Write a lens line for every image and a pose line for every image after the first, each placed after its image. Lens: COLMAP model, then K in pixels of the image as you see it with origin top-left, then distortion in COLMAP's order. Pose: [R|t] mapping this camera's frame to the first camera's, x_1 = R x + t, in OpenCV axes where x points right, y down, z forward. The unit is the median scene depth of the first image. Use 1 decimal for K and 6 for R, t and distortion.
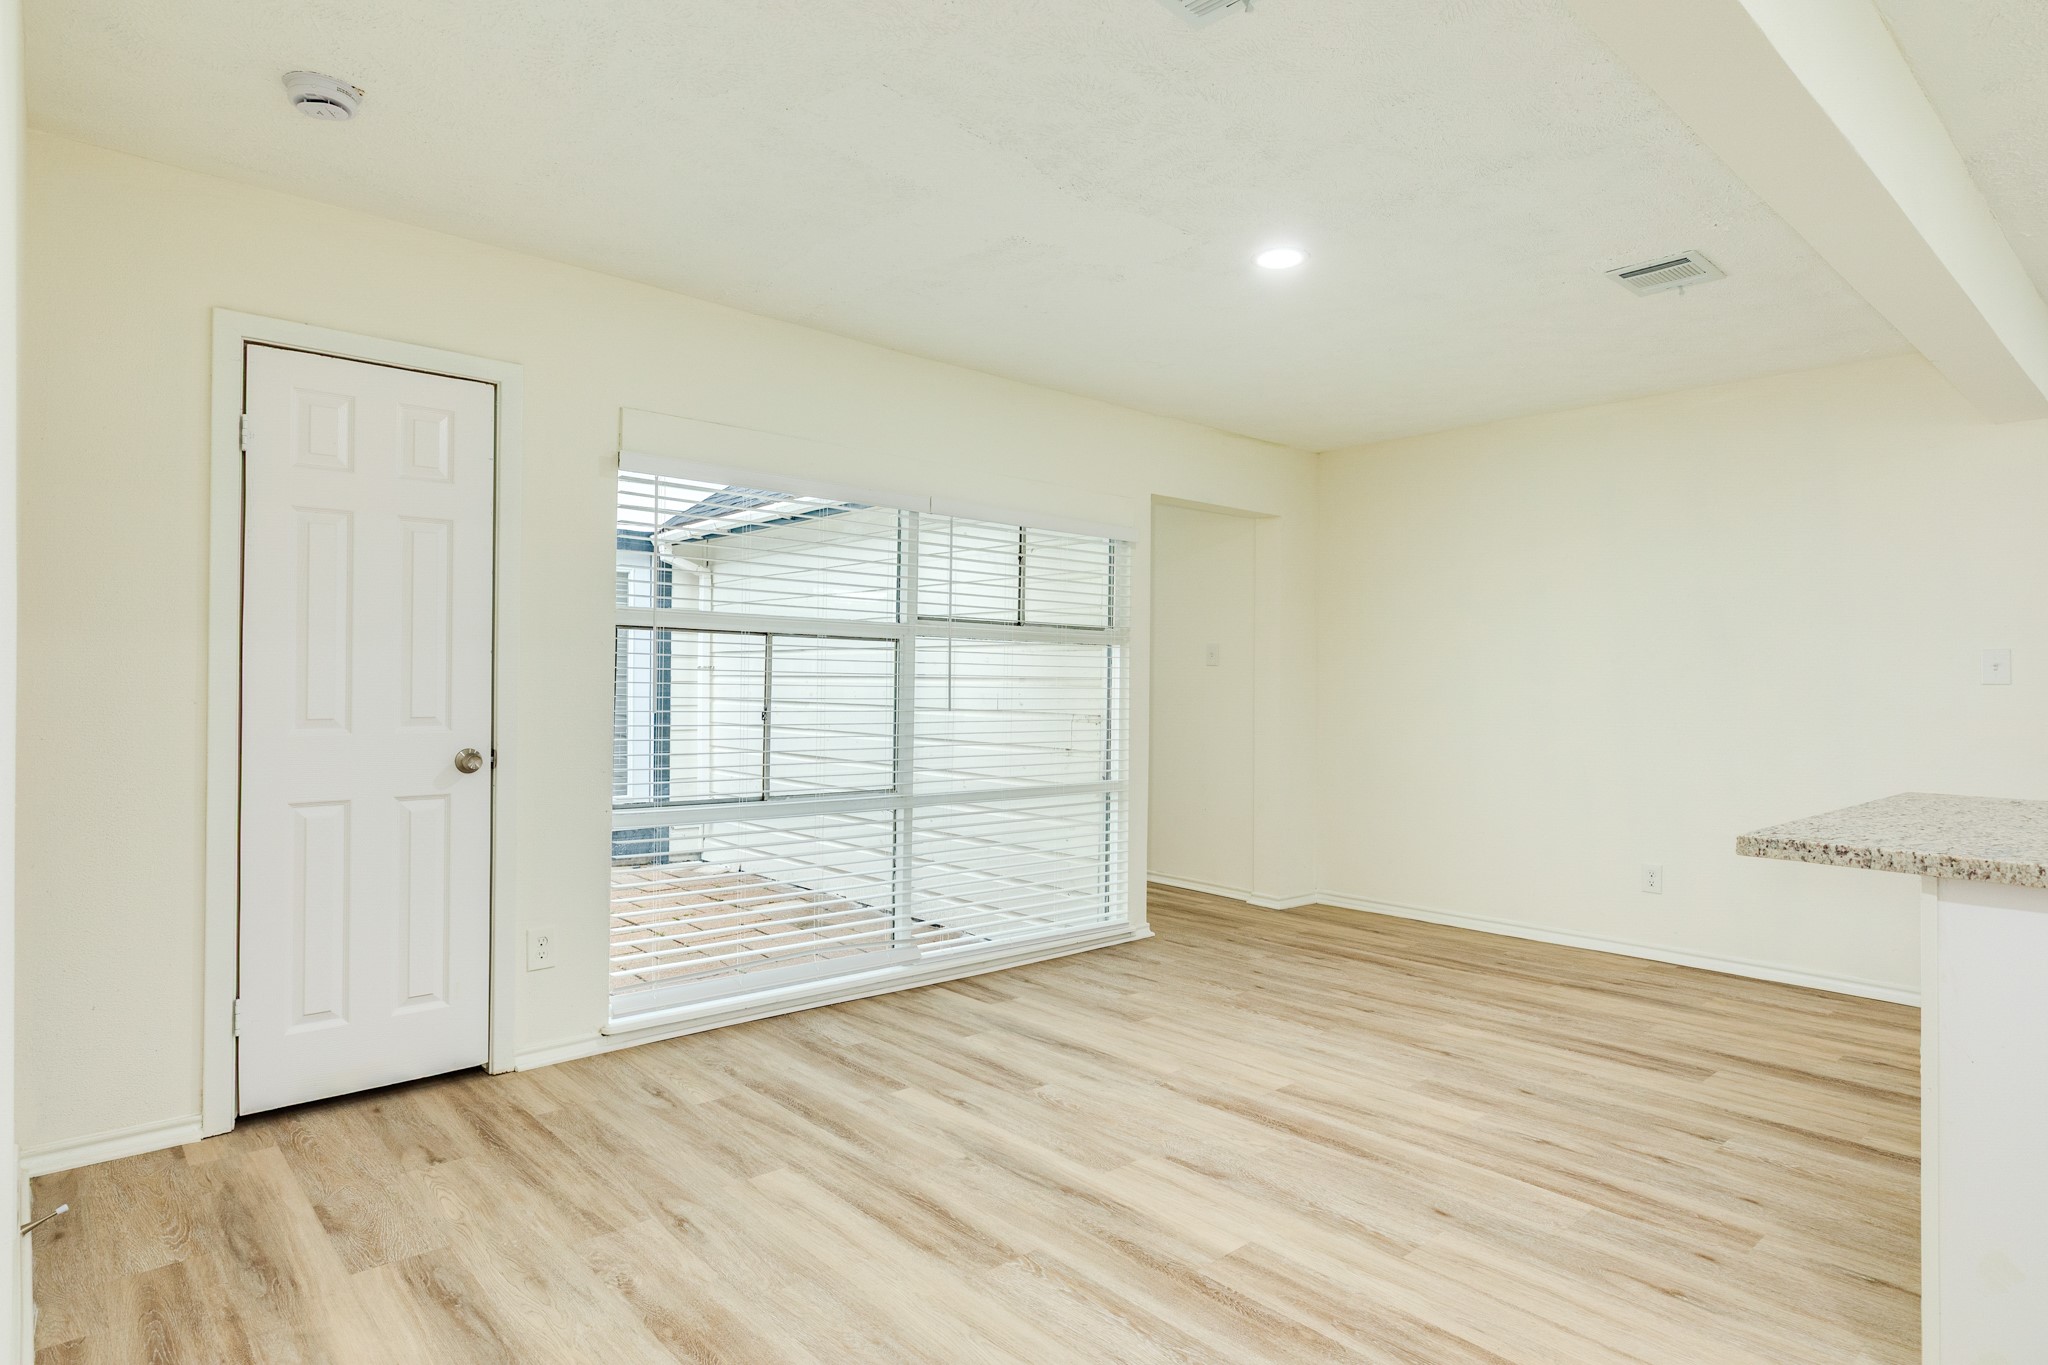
lens RADIAL K [[1115.4, 0, 1054.9], [0, 1115.4, 684.9], [0, 0, 1]] dist [0.001026, -0.000532]
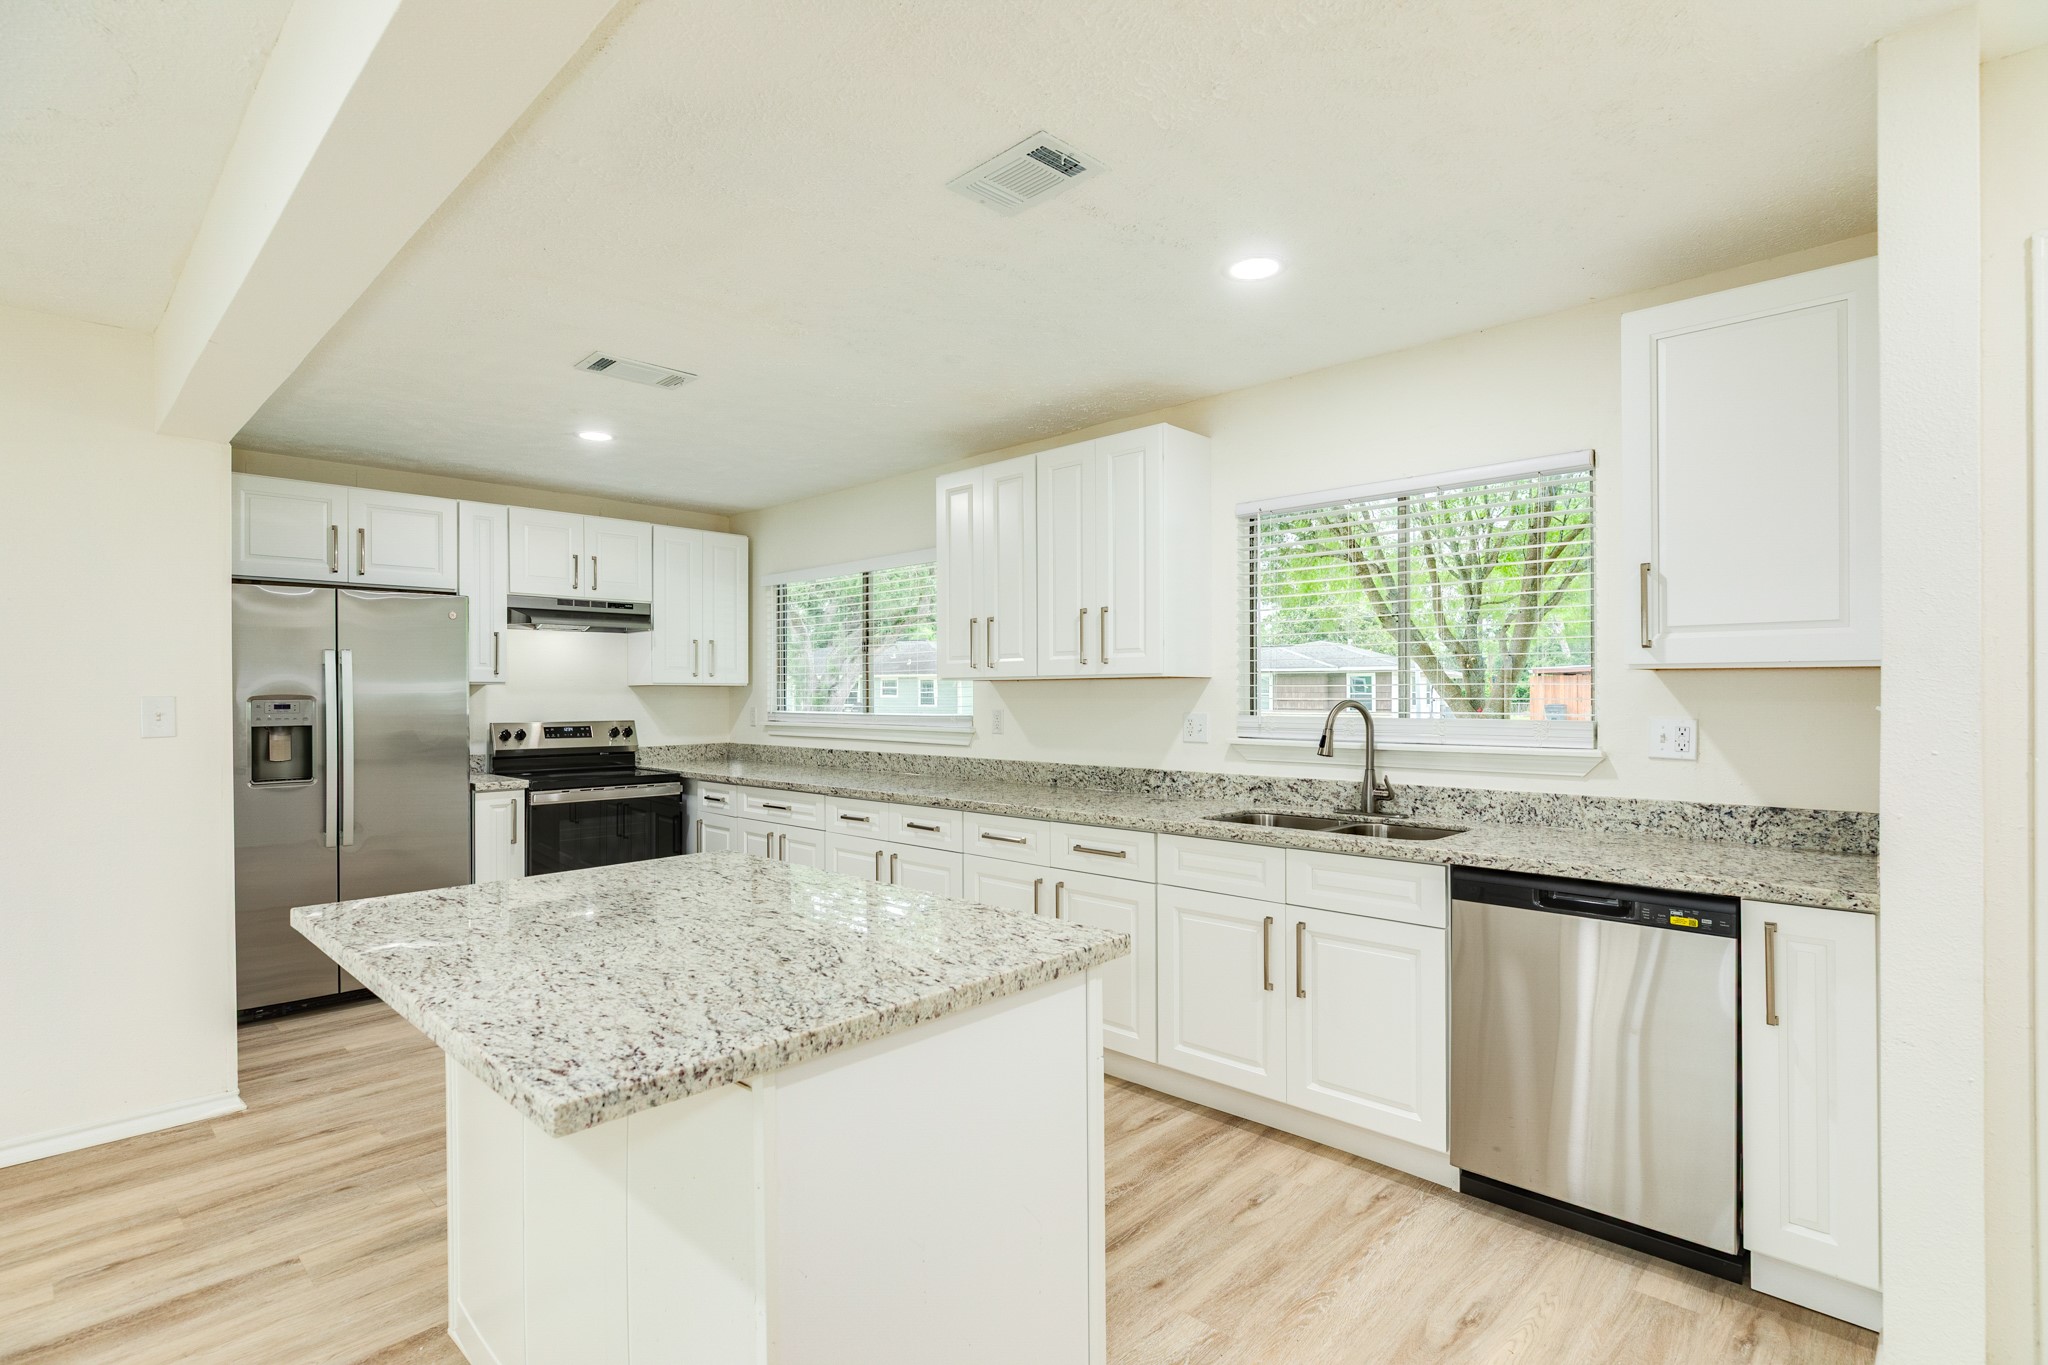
lens RADIAL K [[991.5, 0, 1019.7], [0, 991.5, 689.6], [0, 0, 1]] dist [-0.001085, -0.000660]
pose [[-0.058054, -0.007970, 0.998282, 0.057036], [0.008393, 0.999929, 0.008472, -0.044338], [-0.998278, 0.008870, -0.057983, 0.454854]]
